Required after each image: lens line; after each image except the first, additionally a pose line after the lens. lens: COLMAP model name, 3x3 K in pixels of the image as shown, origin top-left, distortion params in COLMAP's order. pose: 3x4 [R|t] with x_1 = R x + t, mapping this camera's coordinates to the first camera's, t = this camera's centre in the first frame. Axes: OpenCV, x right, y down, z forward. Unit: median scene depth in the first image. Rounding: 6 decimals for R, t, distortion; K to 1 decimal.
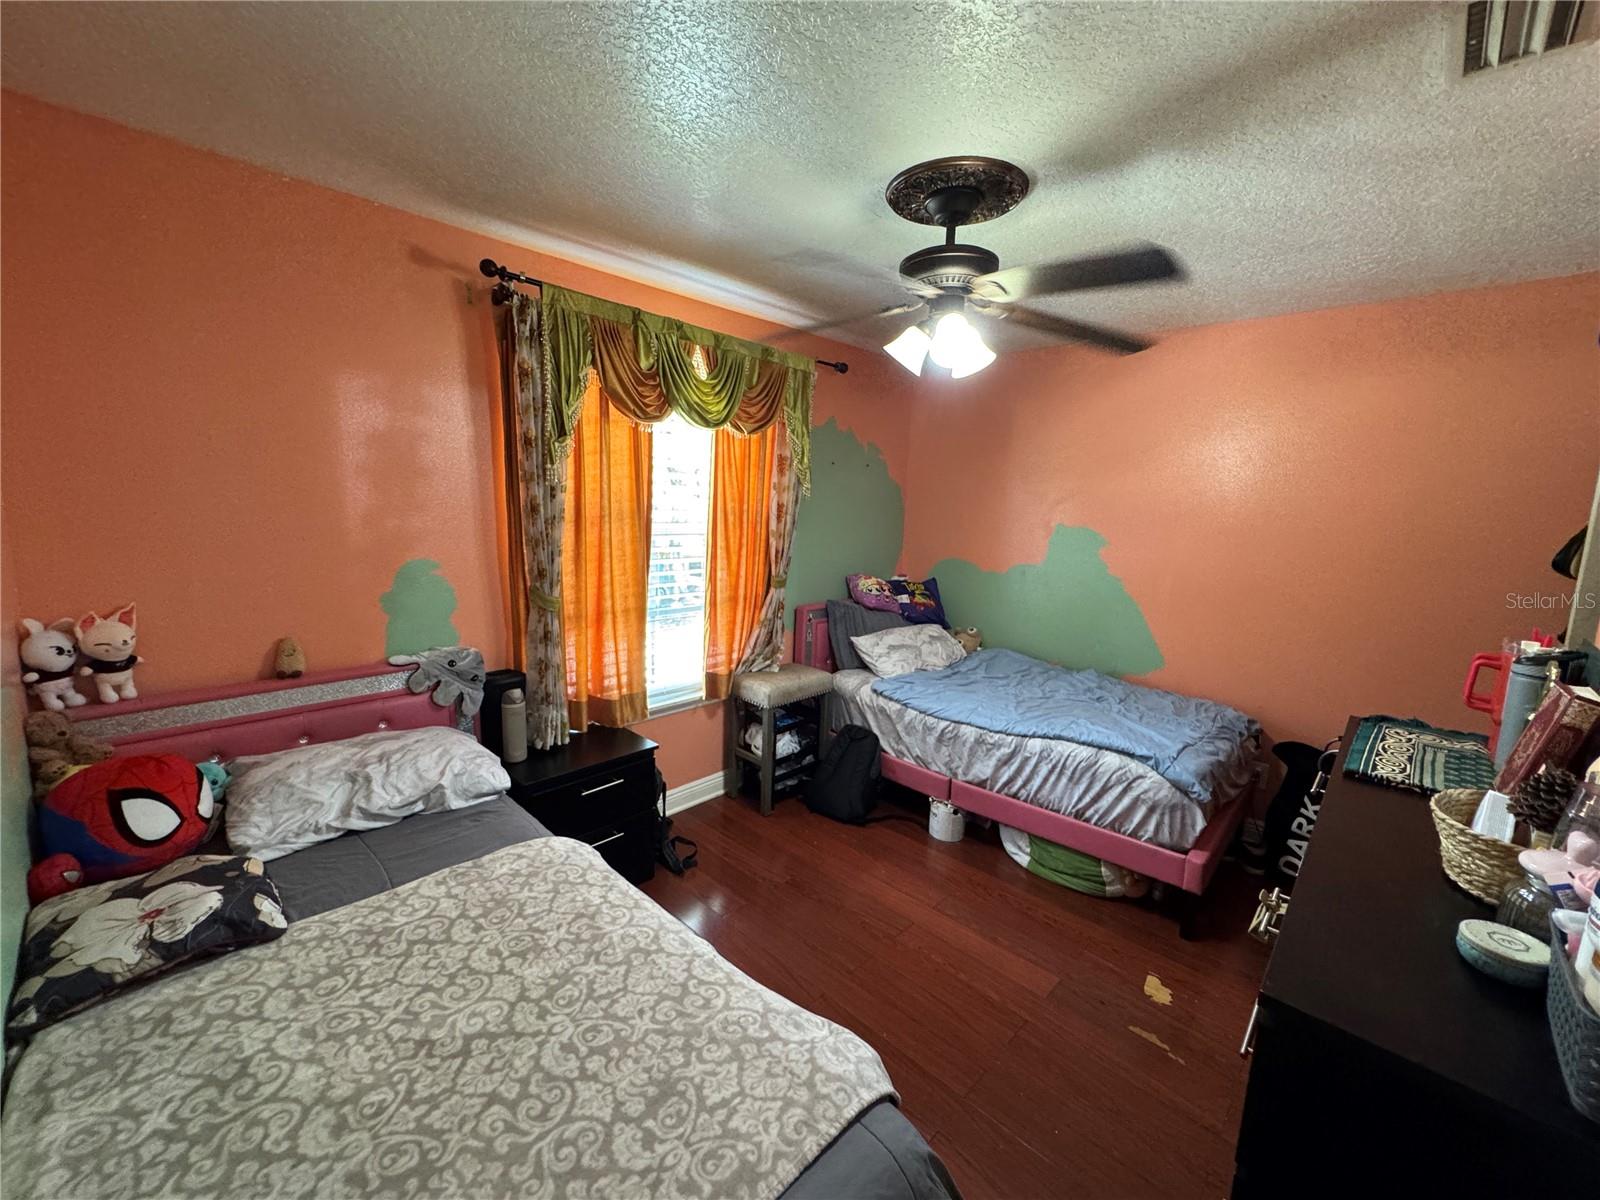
lens RADIAL K [[637.8, 0, 797.4], [0, 637.8, 599.2], [0, 0, 1]] dist [-0.011037, 0.001215]
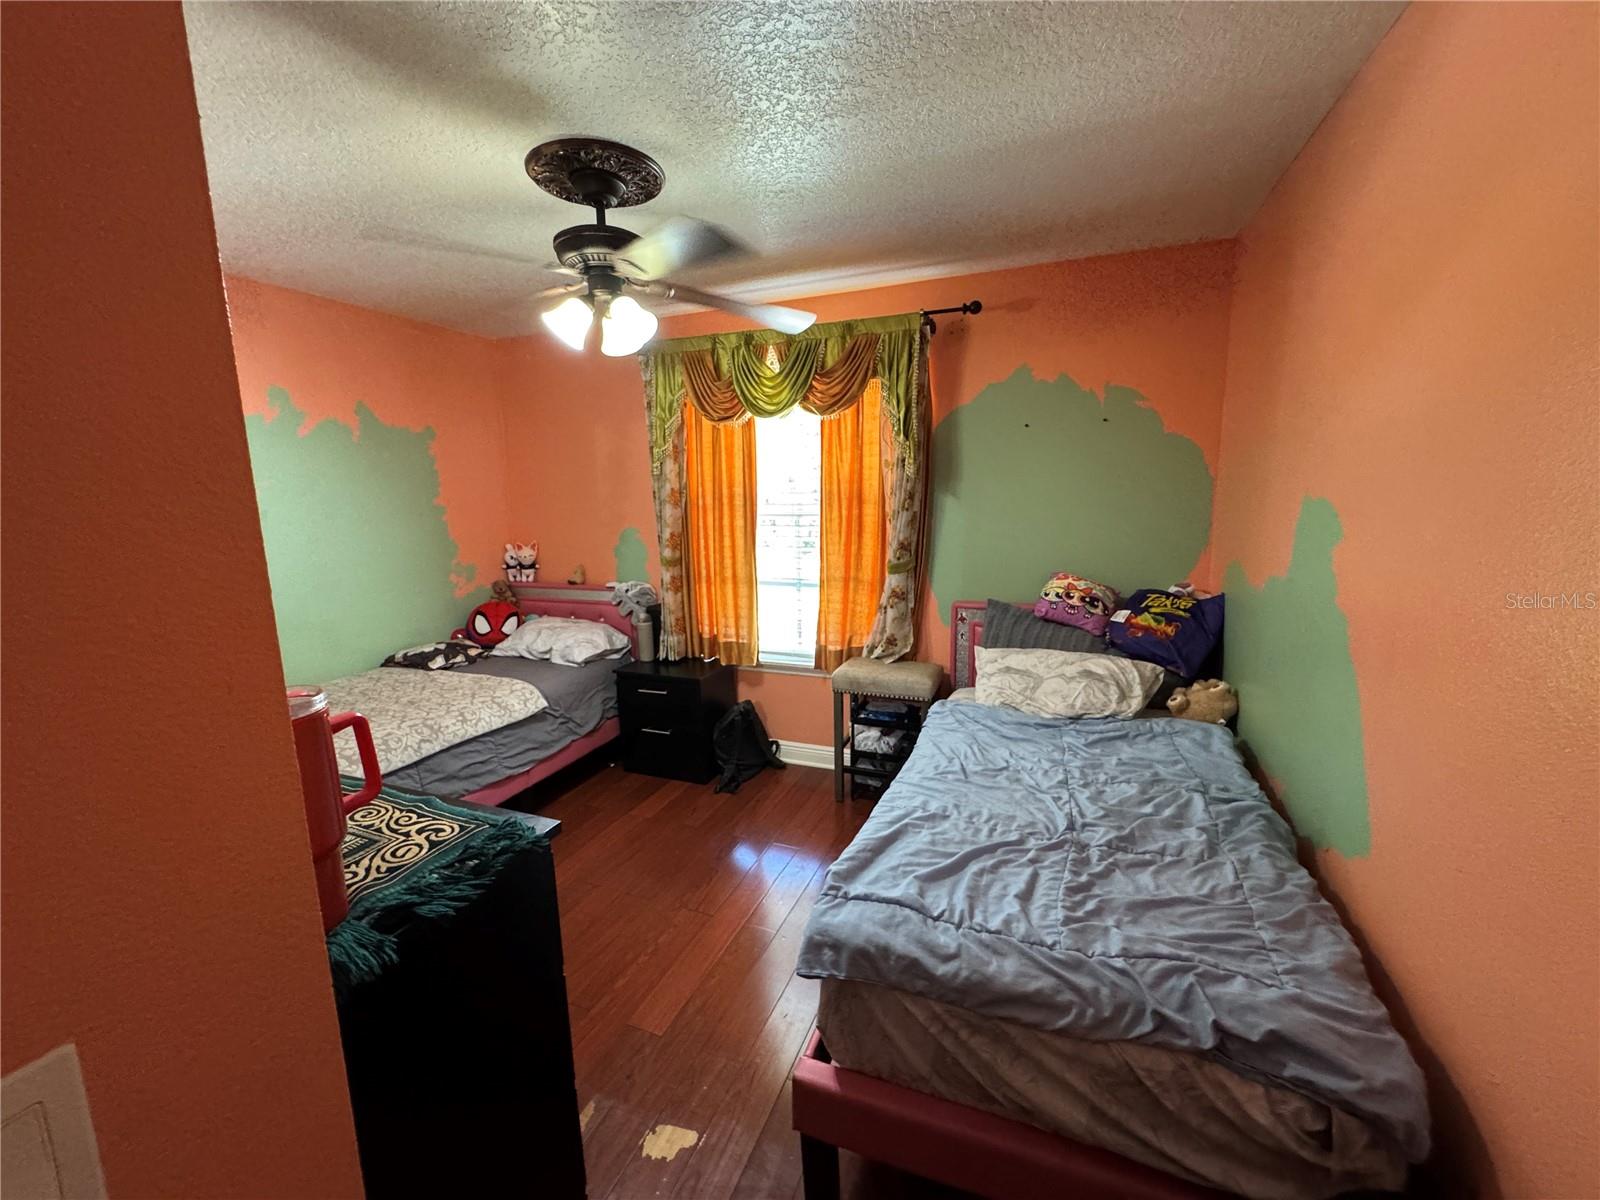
lens RADIAL K [[637.8, 0, 805.1], [0, 637.8, 600.5], [0, 0, 1]] dist [-0.011037, 0.001215]
pose [[0.389614, 0.115550, -0.913701, 0.908354], [-0.113945, 0.990524, 0.076677, -0.042337], [0.913902, 0.074237, 0.399088, 0.611186]]
